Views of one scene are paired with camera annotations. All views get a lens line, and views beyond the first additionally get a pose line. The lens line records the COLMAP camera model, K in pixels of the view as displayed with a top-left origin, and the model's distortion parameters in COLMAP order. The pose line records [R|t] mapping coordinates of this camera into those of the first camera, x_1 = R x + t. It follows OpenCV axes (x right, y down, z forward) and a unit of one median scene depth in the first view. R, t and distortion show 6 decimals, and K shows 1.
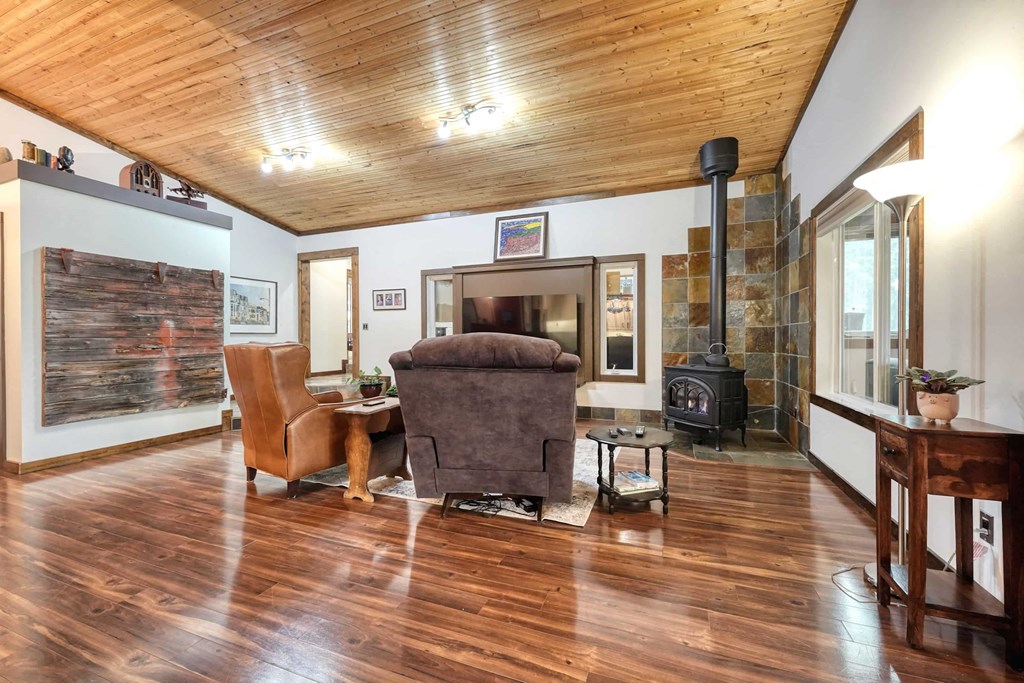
lens RADIAL K [[410.8, 0, 511.2], [0, 410.8, 341.8], [0, 0, 1]] dist [0.001343, 0.000149]
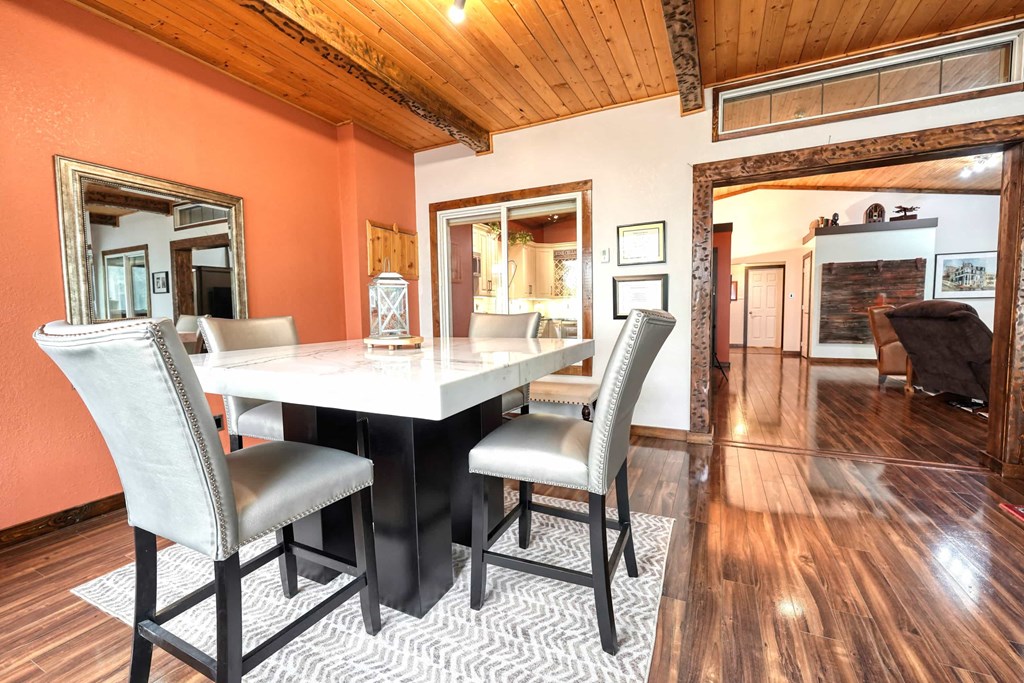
lens RADIAL K [[410.8, 0, 515.2], [0, 410.8, 338.3], [0, 0, 1]] dist [0.001343, 0.000149]
pose [[-0.084866, 0.072100, -0.993780, 1.109780], [0.007019, 0.997397, 0.071763, 0.002688], [0.996368, -0.000885, -0.085151, -0.422903]]
